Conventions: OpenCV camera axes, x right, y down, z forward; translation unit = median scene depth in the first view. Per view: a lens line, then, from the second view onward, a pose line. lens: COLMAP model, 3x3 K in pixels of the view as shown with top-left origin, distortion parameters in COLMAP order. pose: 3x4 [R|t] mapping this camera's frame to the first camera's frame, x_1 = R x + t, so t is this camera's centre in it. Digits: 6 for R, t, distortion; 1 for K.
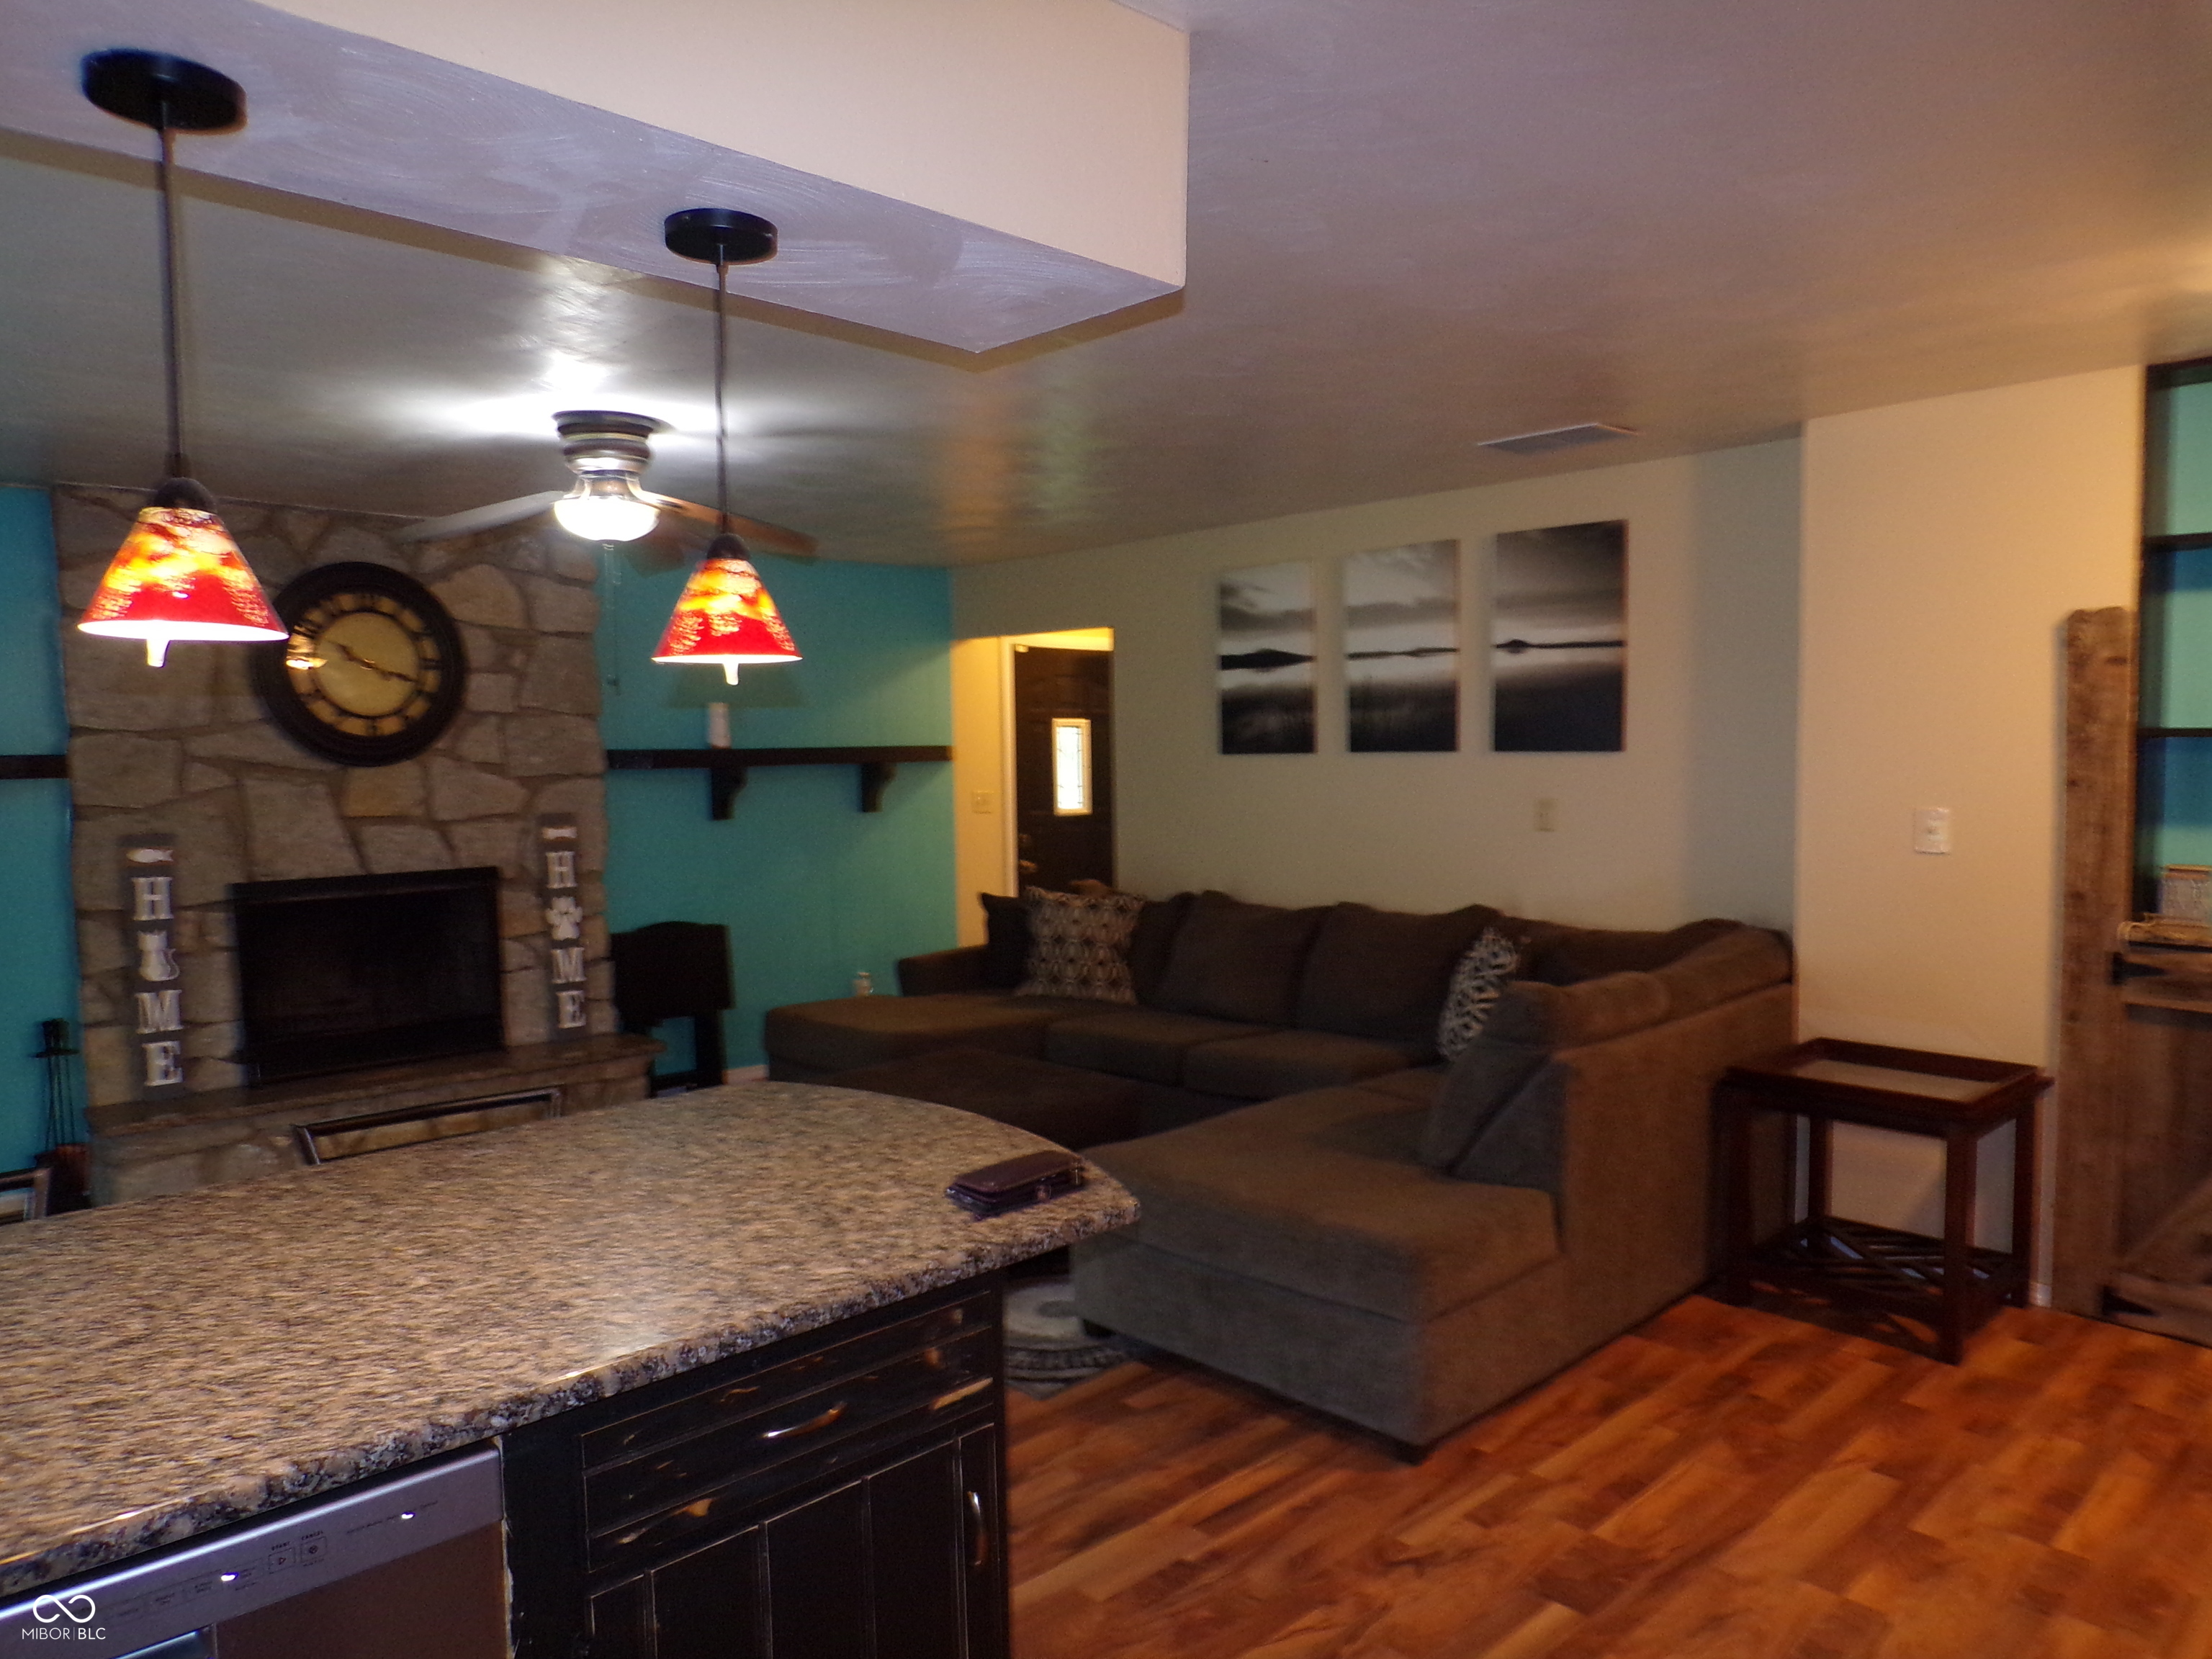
lens RADIAL K [[1505.2, 0, 1106.0], [0, 1505.2, 829.5], [0, 0, 1]] dist [-0.032707, 0.042478]
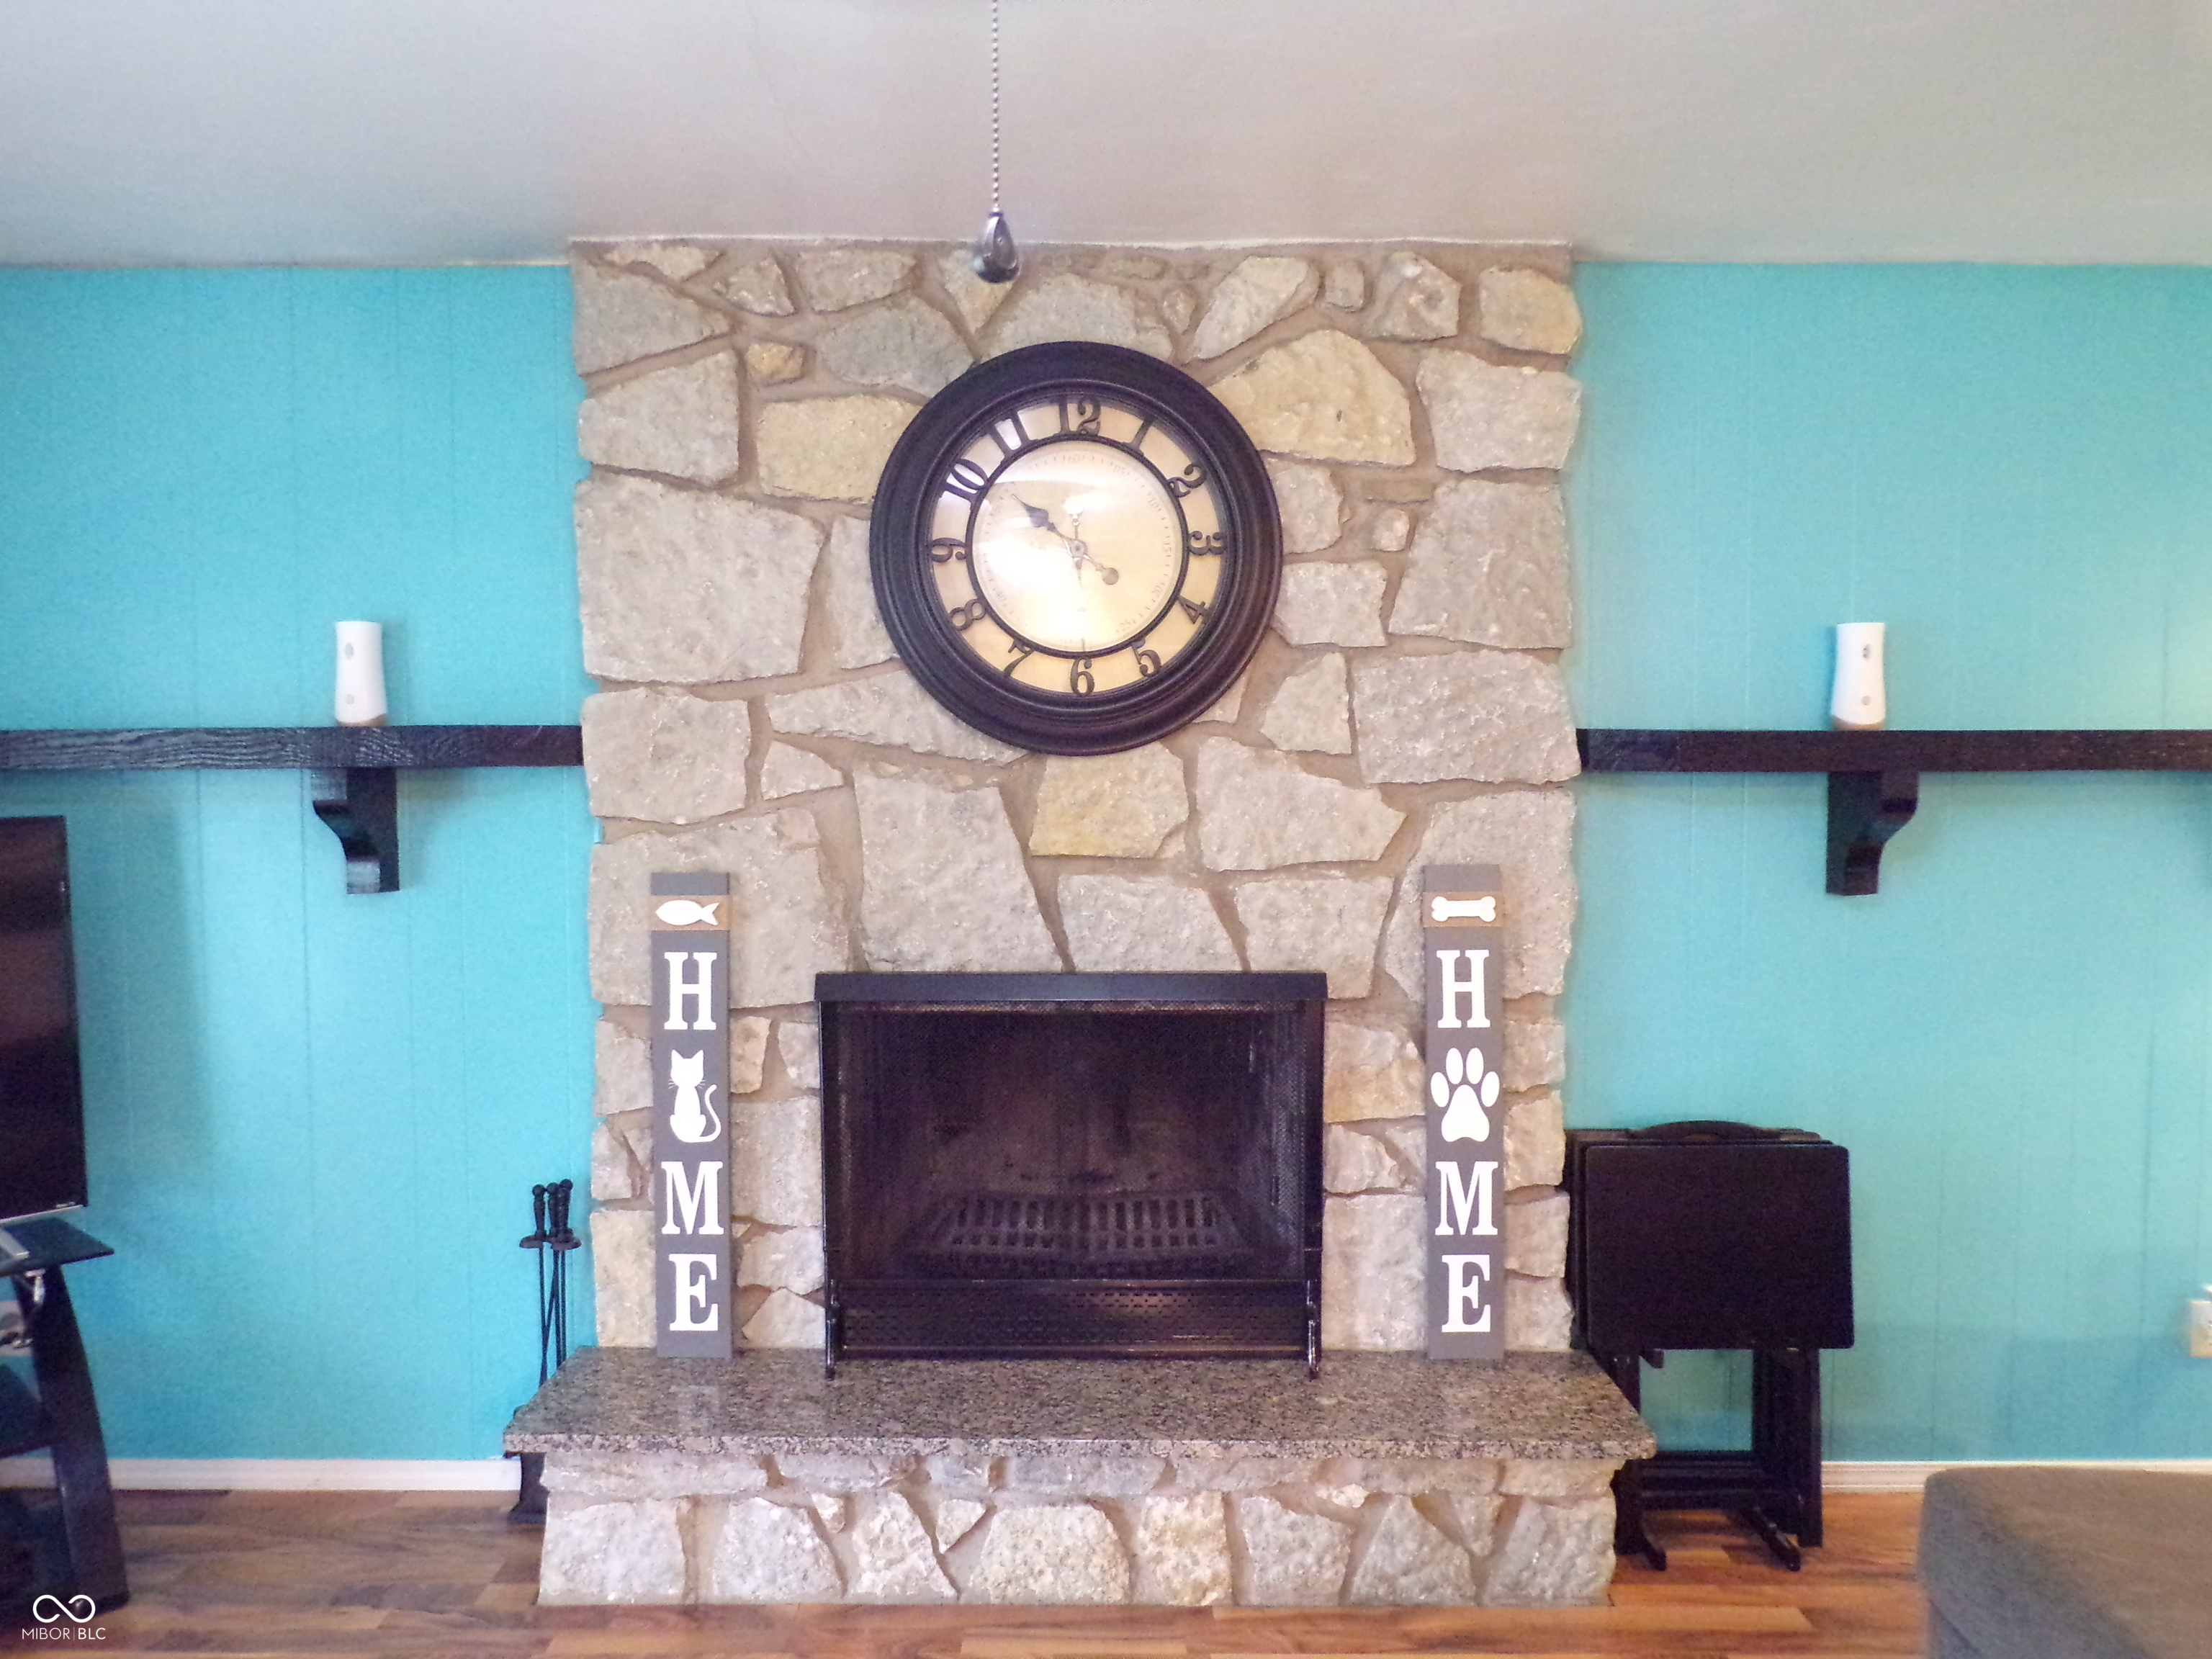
lens RADIAL K [[1505.2, 0, 1106.0], [0, 1505.2, 829.5], [0, 0, 1]] dist [-0.032707, 0.042478]
pose [[0.725418, 0.050975, -0.686419, -0.140688], [-0.046824, 0.998598, 0.024675, -0.030270], [0.686714, 0.014241, 0.726788, 0.640577]]
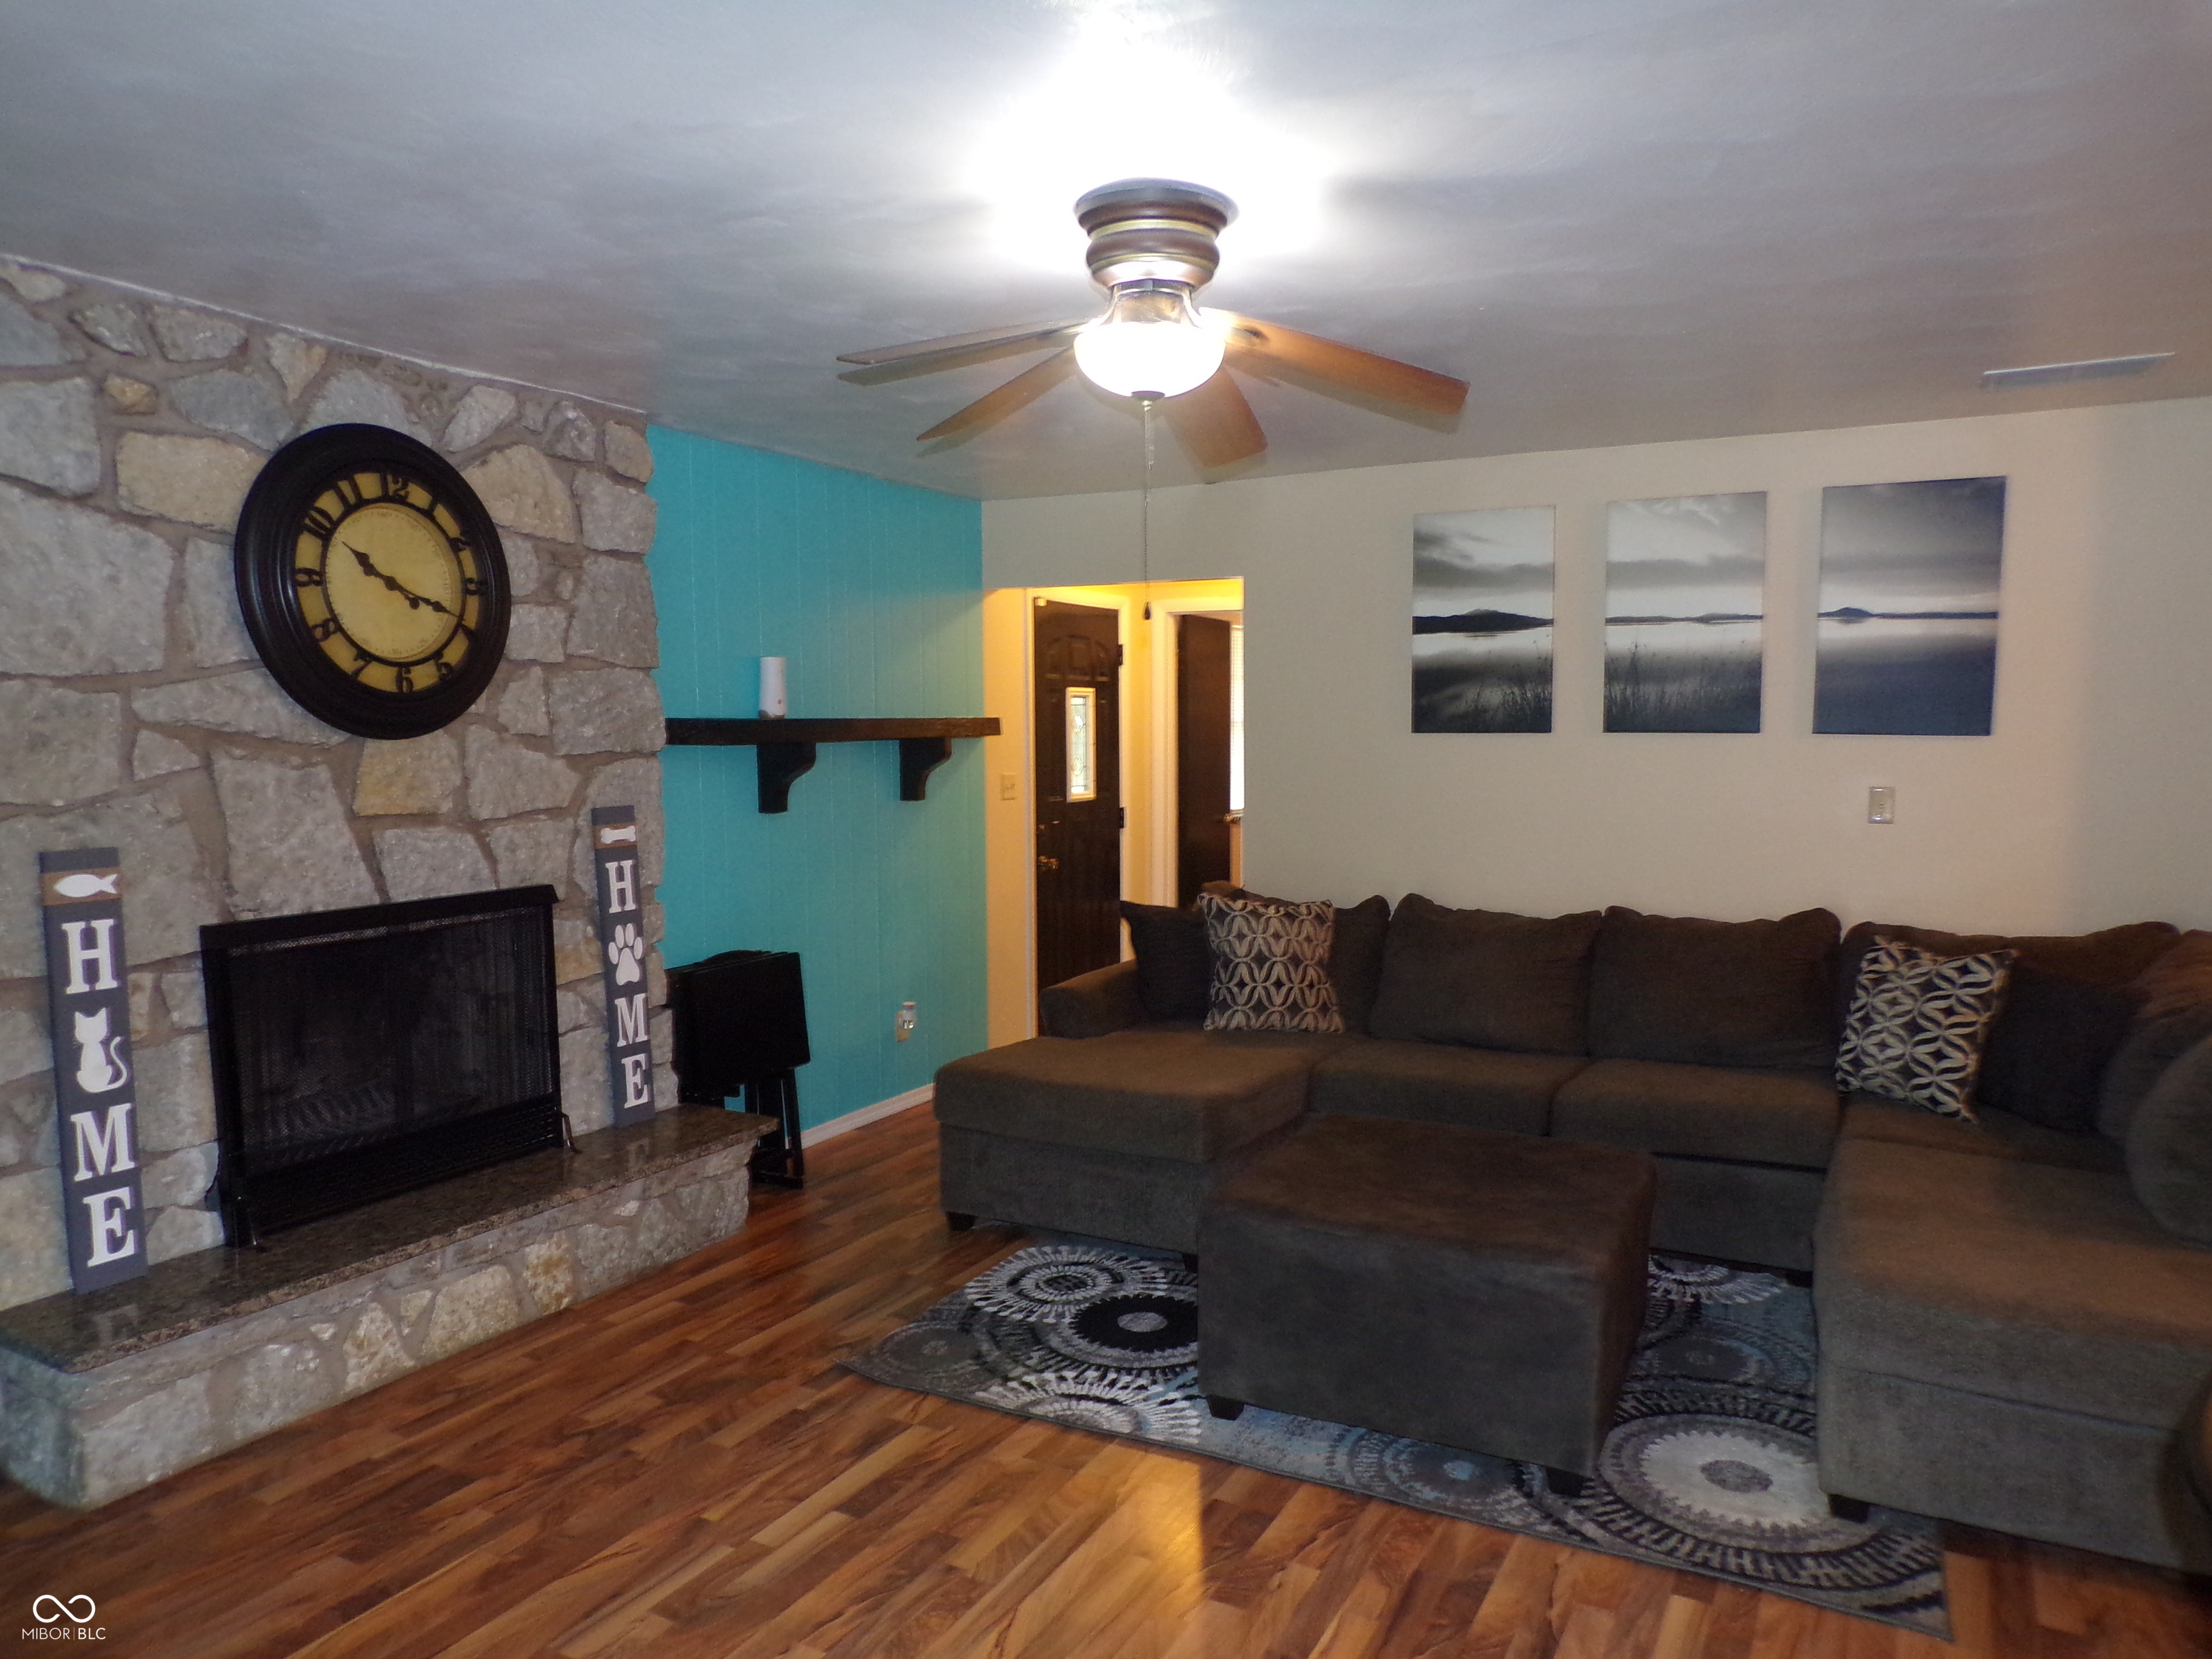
lens RADIAL K [[1505.2, 0, 1106.0], [0, 1505.2, 829.5], [0, 0, 1]] dist [-0.032707, 0.042478]
pose [[0.952456, -0.009692, 0.304521, -0.390813], [0.004585, 0.999837, 0.017483, -0.012274], [-0.304640, -0.015256, 0.952345, 0.274362]]
